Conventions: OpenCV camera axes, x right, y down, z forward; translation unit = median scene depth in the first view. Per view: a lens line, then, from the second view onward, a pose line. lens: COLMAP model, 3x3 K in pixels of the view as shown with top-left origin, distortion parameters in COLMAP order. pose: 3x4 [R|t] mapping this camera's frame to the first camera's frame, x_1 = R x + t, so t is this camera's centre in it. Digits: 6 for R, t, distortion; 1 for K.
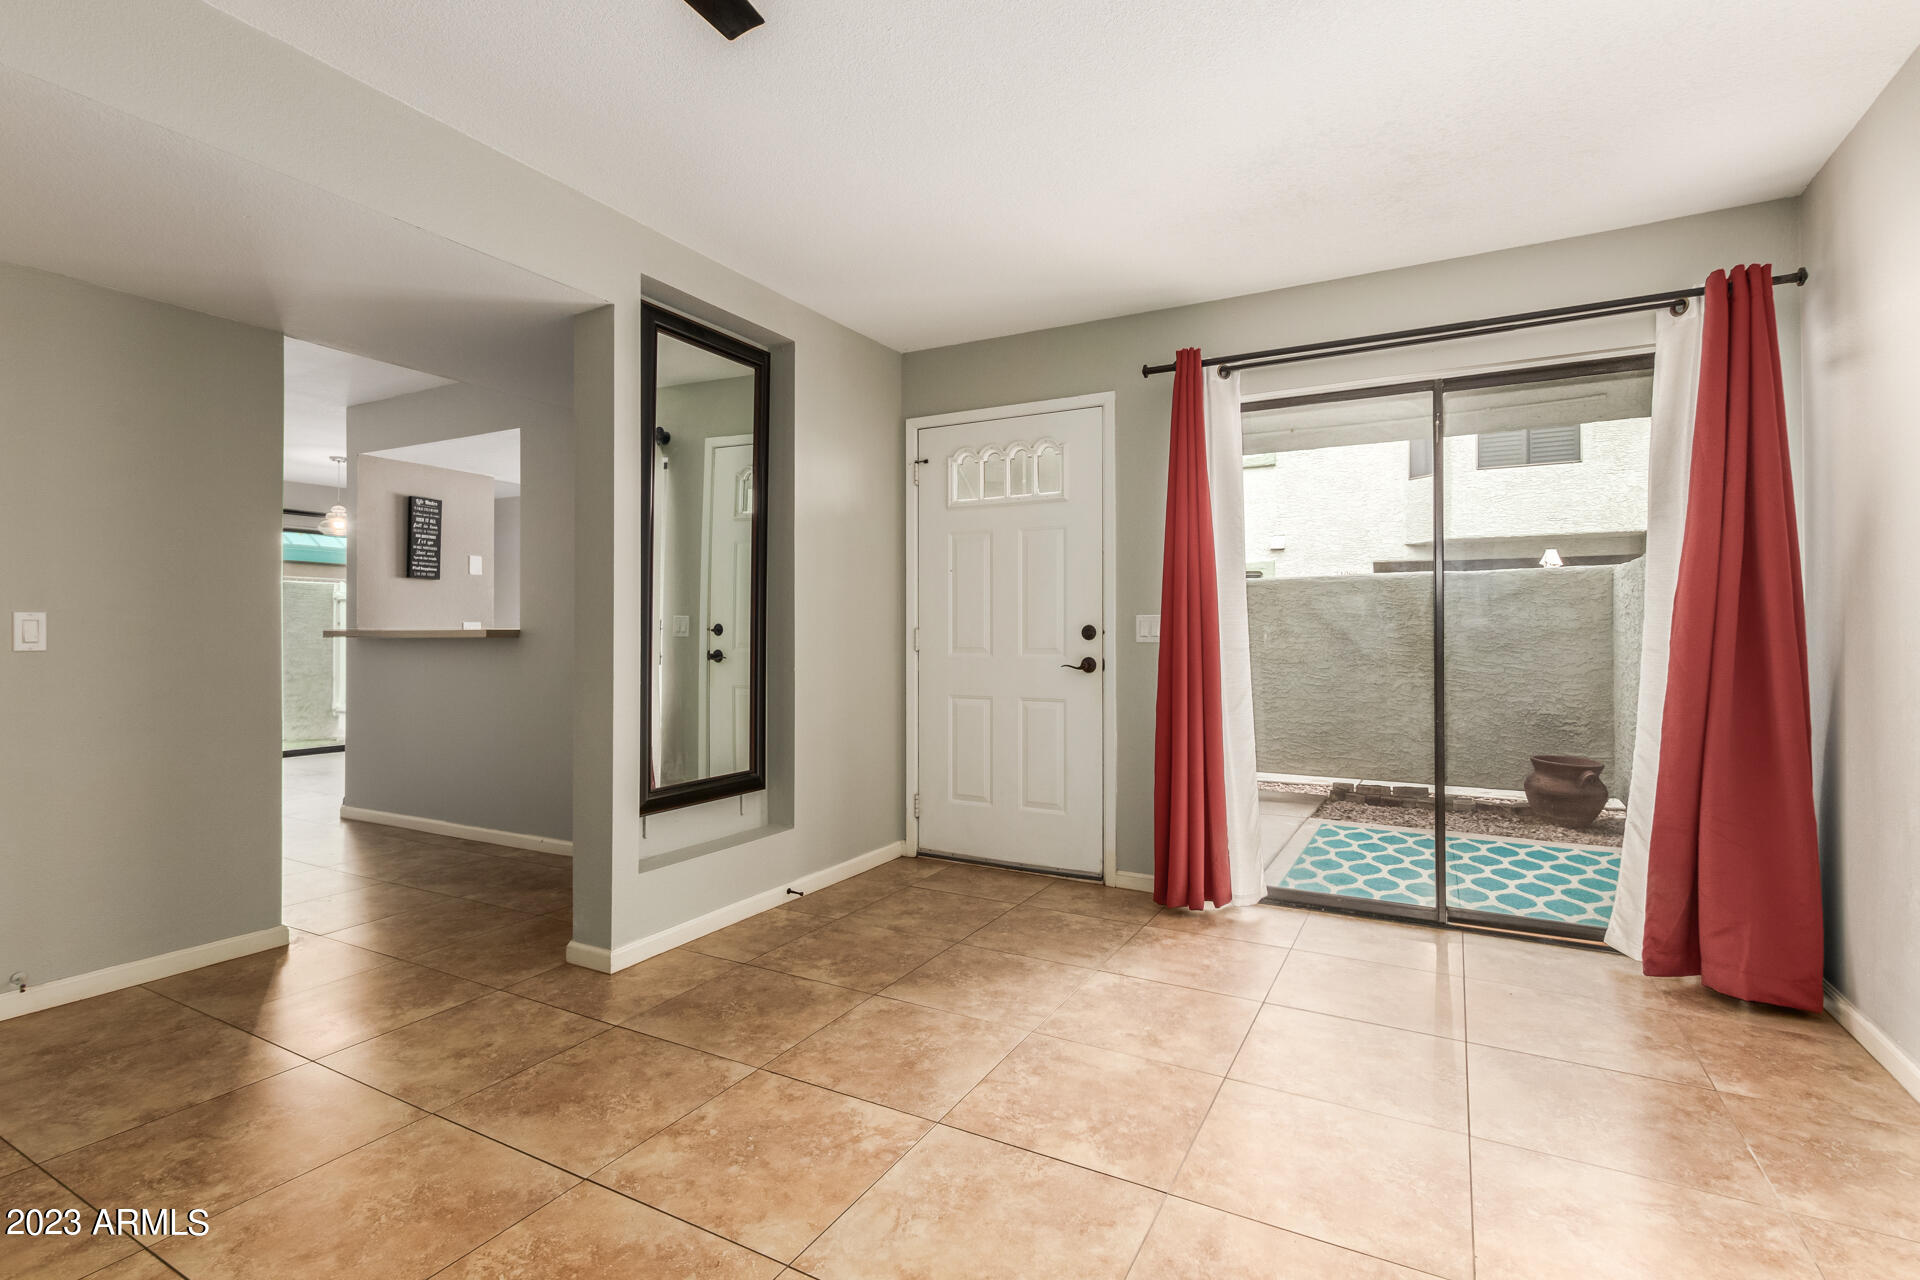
lens RADIAL K [[893.3, 0, 957.5], [0, 893.3, 635.5], [0, 0, 1]] dist [0.002779, -0.001761]
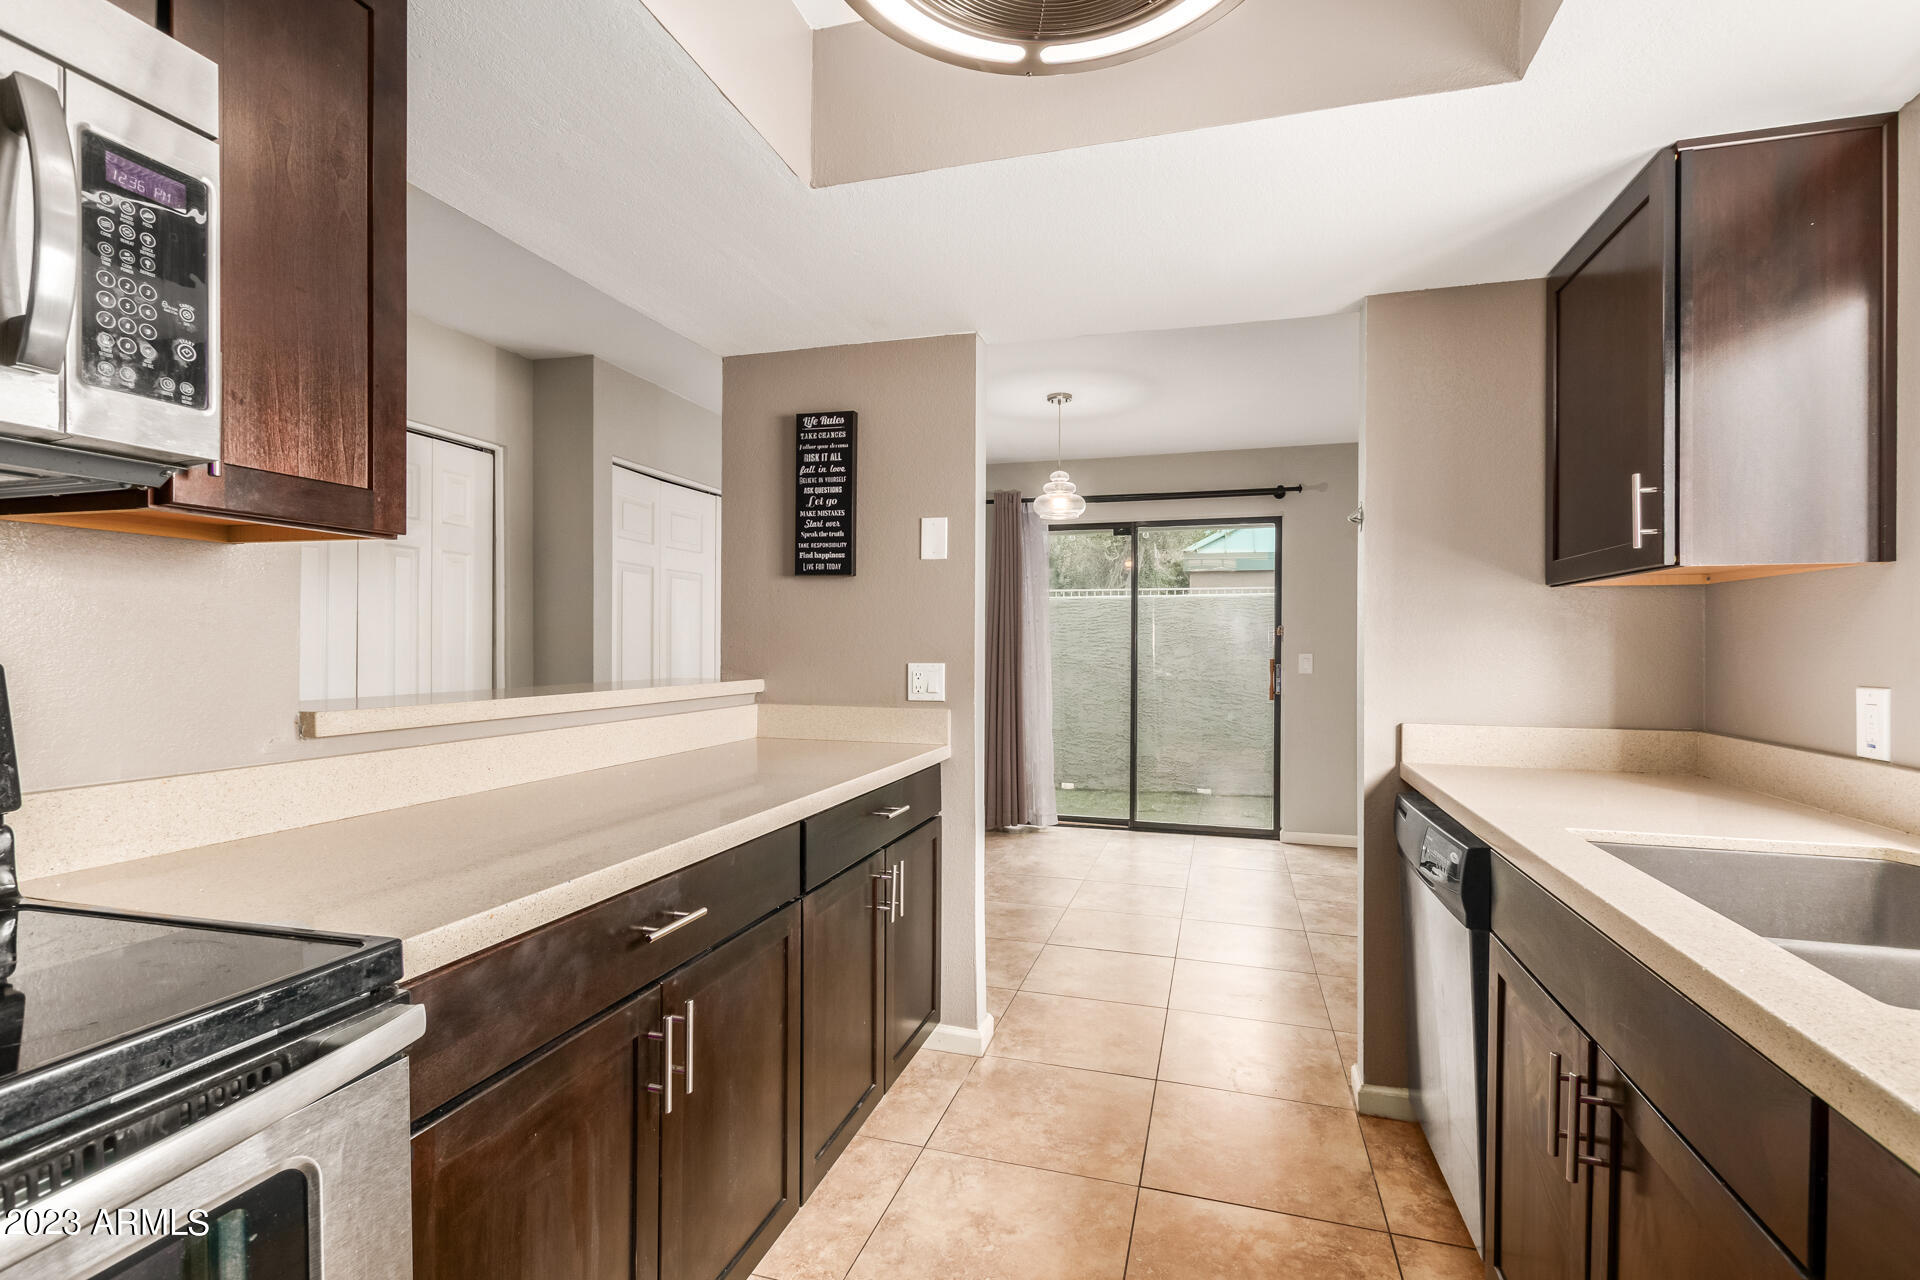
lens RADIAL K [[900.7, 0, 953.2], [0, 900.7, 647.0], [0, 0, 1]] dist [0.001241, -0.000161]
pose [[0.207543, 0.002635, -0.978222, -0.160462], [-0.004114, 0.999990, 0.001821, -0.043889], [0.978217, 0.003647, 0.207551, 1.681324]]
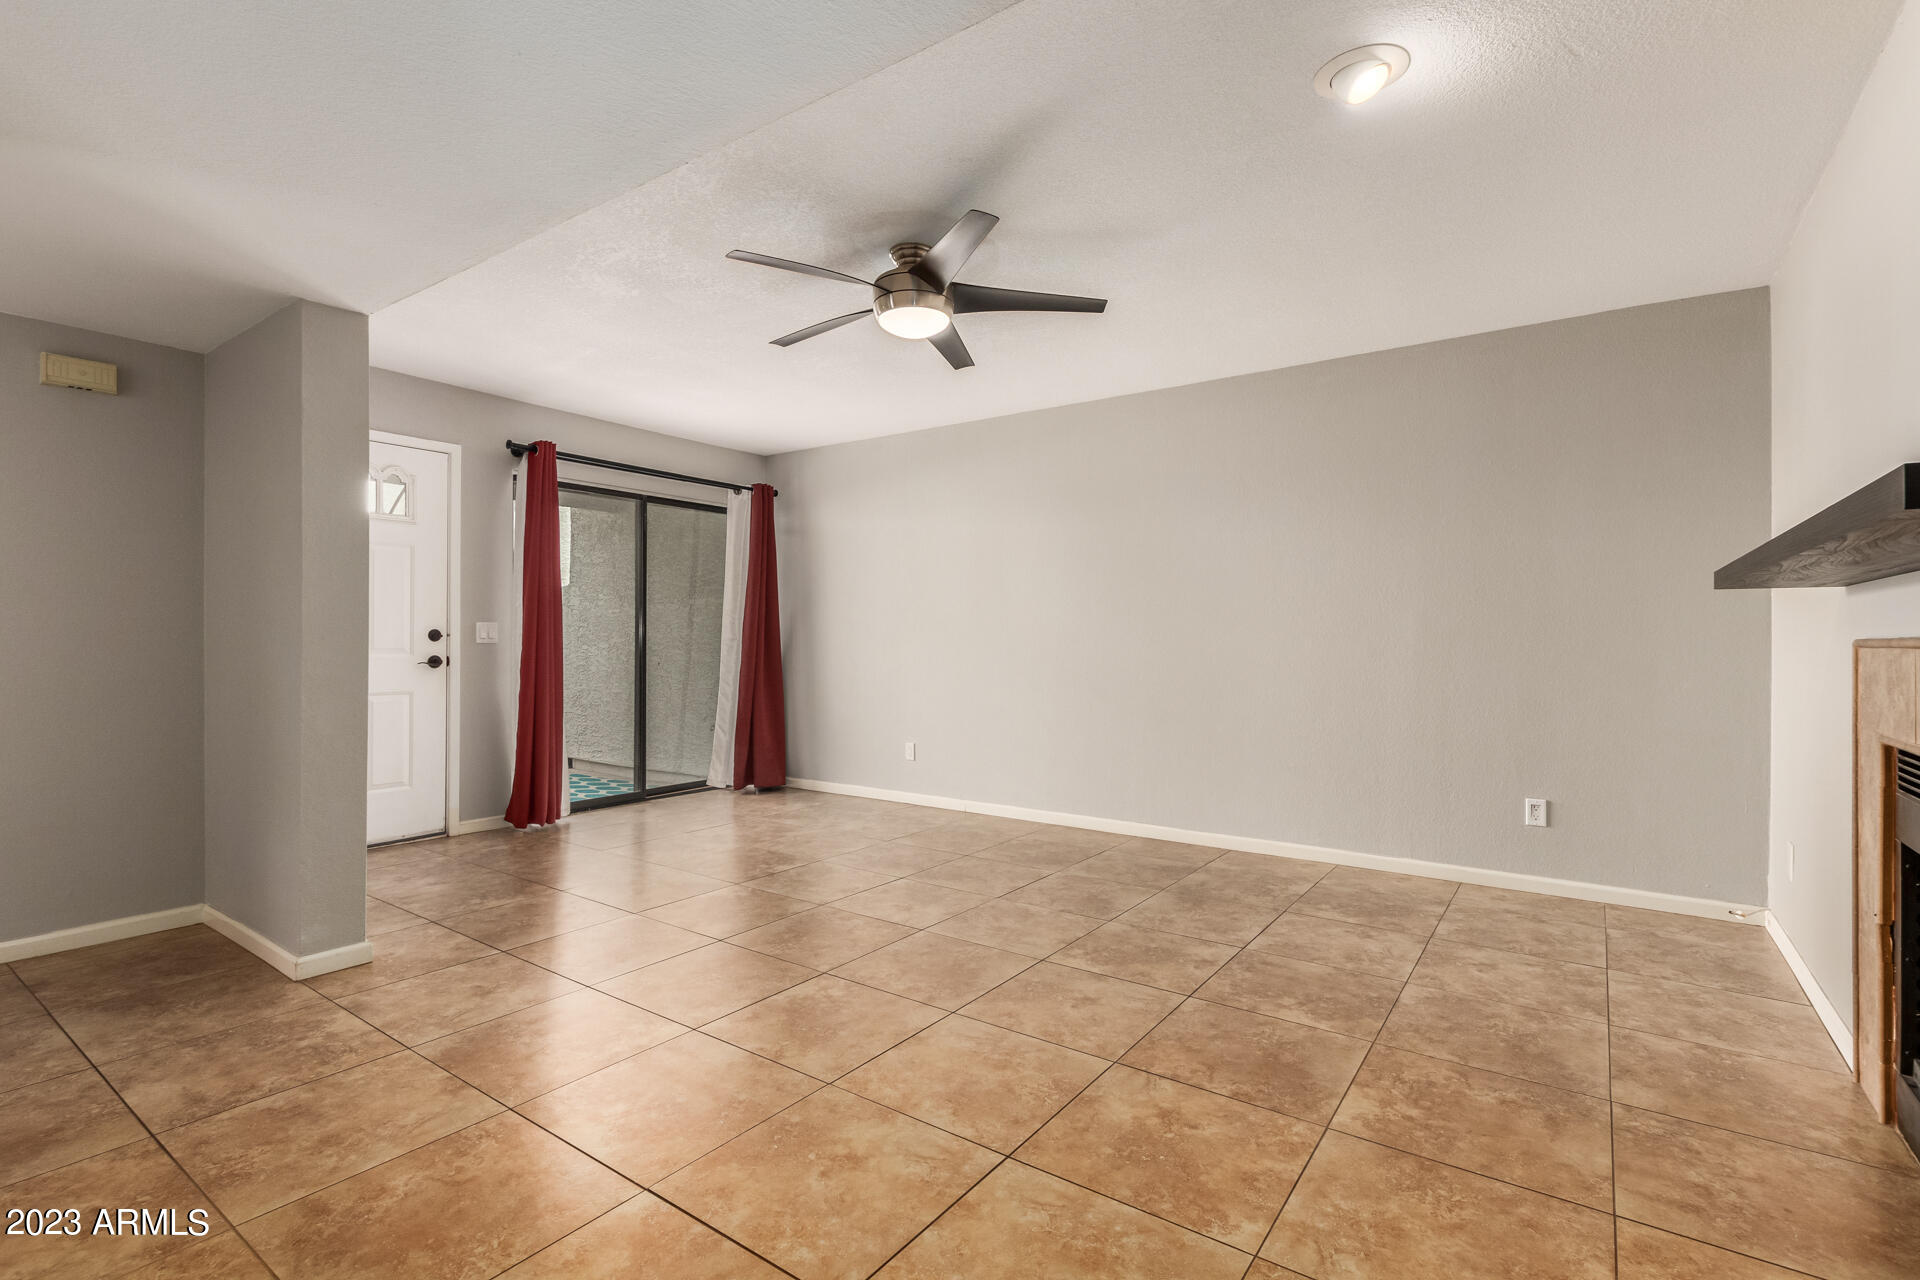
lens RADIAL K [[893.6, 0, 953.1], [0, 893.6, 654.4], [0, 0, 1]] dist [0.003081, -0.000591]
pose [[0.117236, -0.015551, 0.992982, -1.181636], [-0.000800, 0.999876, 0.015753, 0.003795], [-0.993104, -0.002641, 0.117209, 0.182170]]
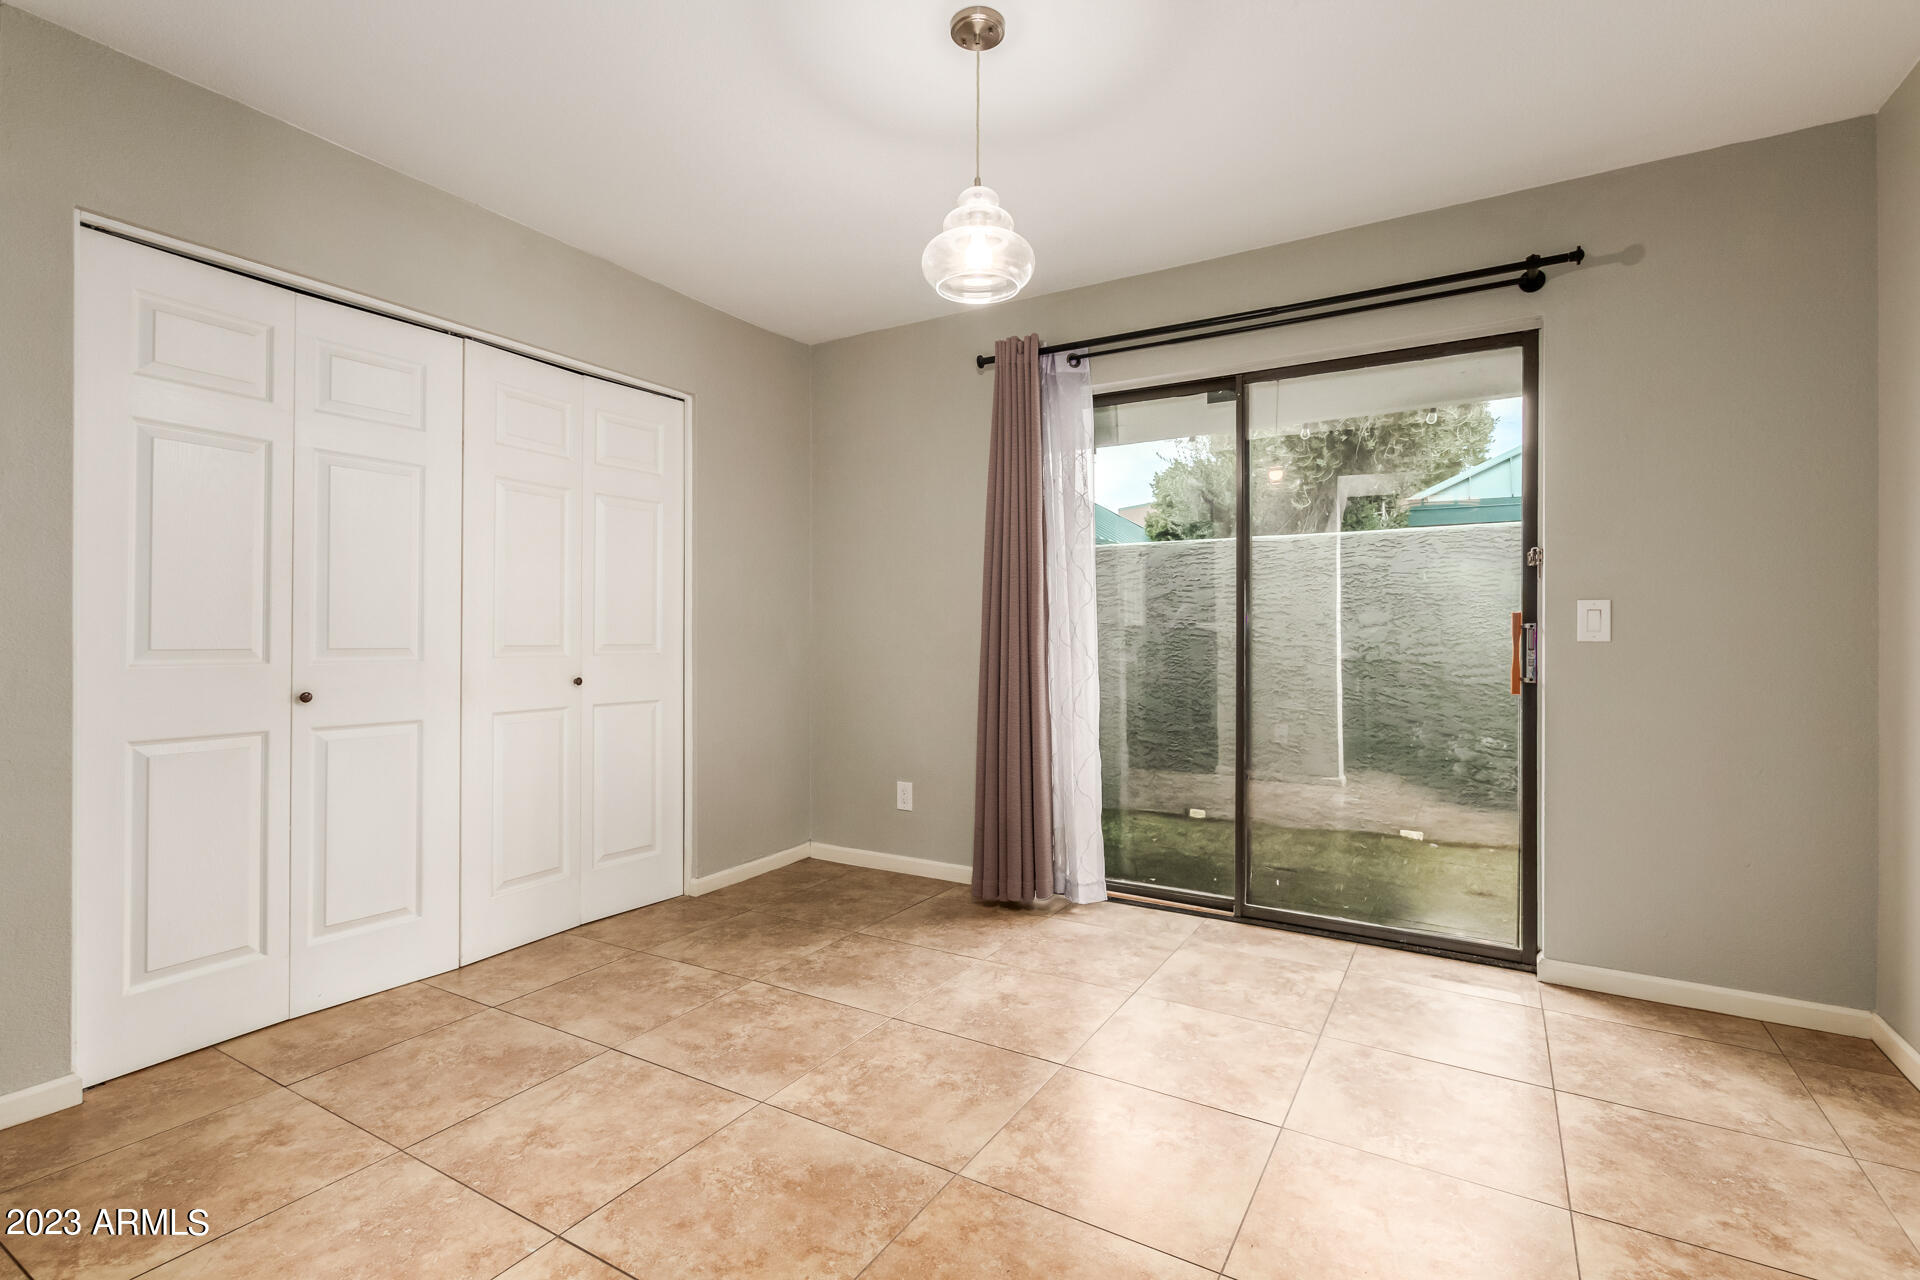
lens RADIAL K [[890.9, 0, 948.3], [0, 890.9, 629.5], [0, 0, 1]] dist [0.002794, -0.000891]
pose [[-0.041498, -0.003138, -0.999134, -0.849148], [-0.002968, 0.999991, -0.003018, 0.000648], [0.999134, 0.002840, -0.041506, 2.131329]]
